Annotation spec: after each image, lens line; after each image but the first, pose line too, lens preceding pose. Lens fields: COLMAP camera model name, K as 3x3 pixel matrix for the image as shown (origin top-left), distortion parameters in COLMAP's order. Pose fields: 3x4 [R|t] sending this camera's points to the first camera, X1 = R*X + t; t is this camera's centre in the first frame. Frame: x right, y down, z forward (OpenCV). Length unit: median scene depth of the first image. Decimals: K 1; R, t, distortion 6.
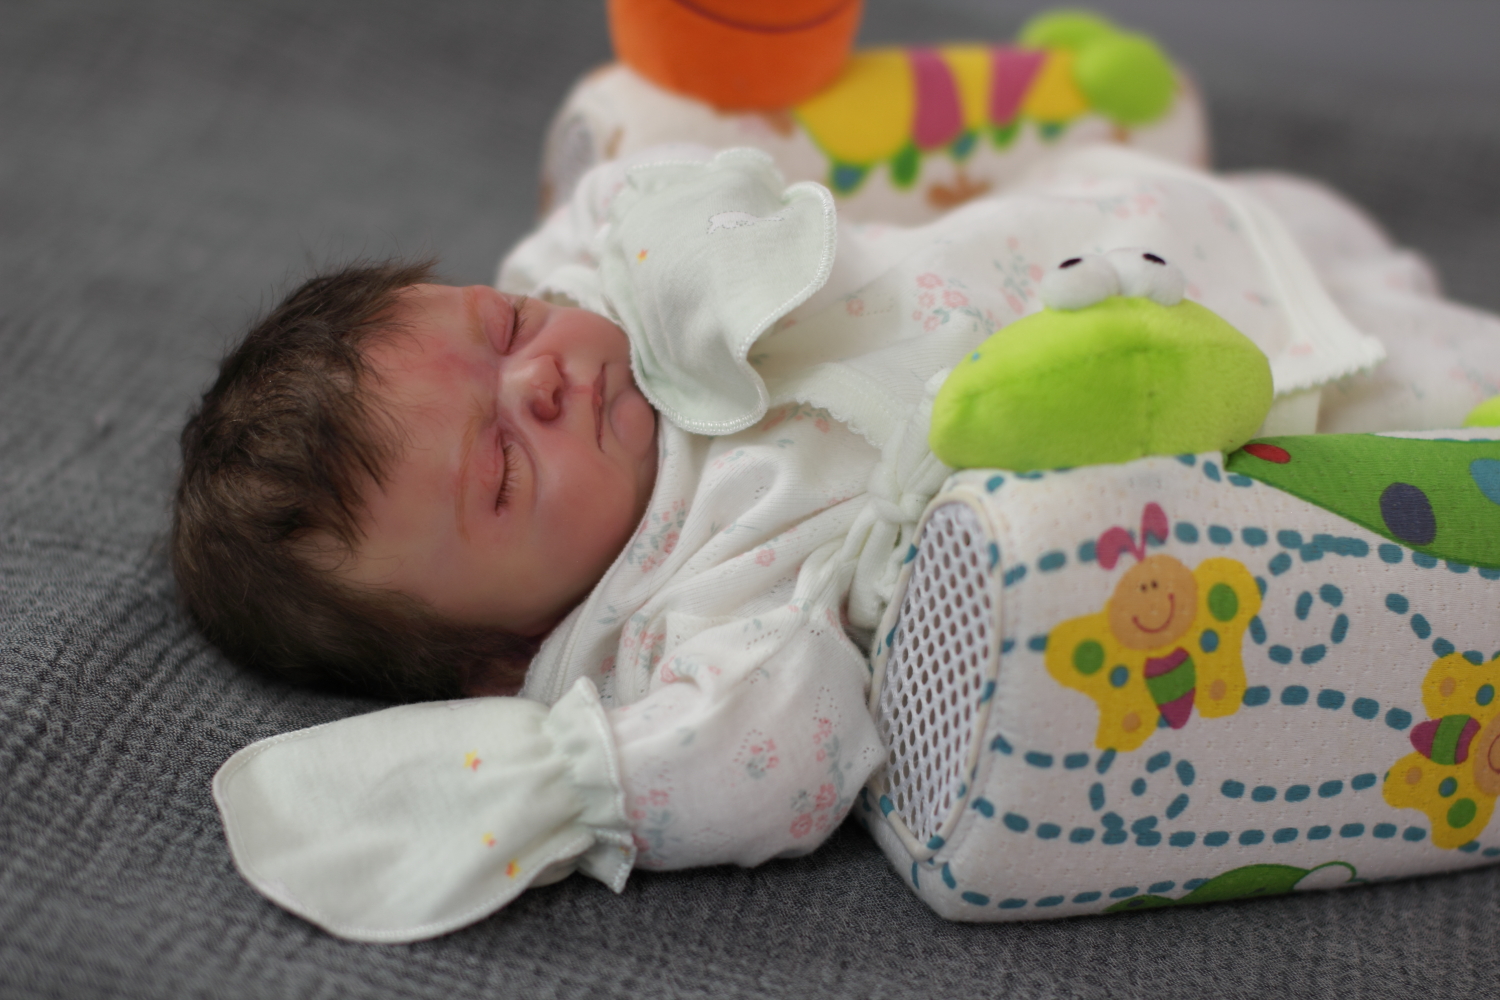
lens RADIAL K [[3412.9, 0, 750.0], [0, 3412.9, 500.0], [0, 0, 1]] dist [-0.166696, 0.205590]
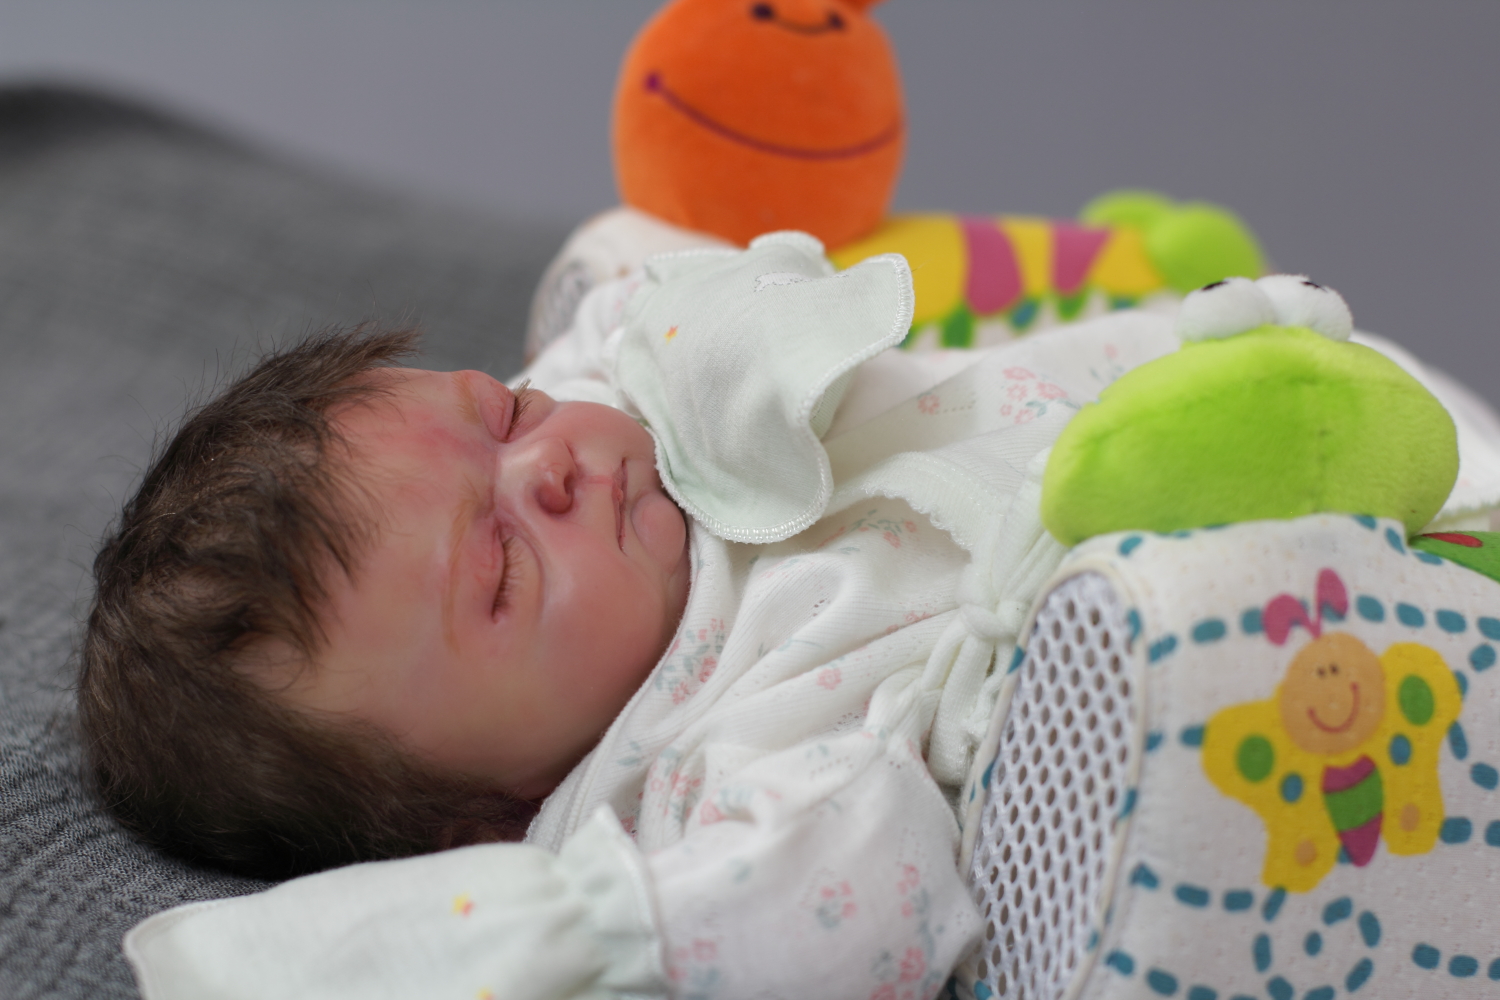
lens RADIAL K [[3412.9, 0, 750.0], [0, 3412.9, 500.0], [0, 0, 1]] dist [-0.166696, 0.205590]
pose [[0.999244, 0.009070, 0.037799, -0.045219], [-0.000844, 0.977227, -0.212197, 0.147554], [-0.038863, 0.212005, 0.976496, 0.215729]]
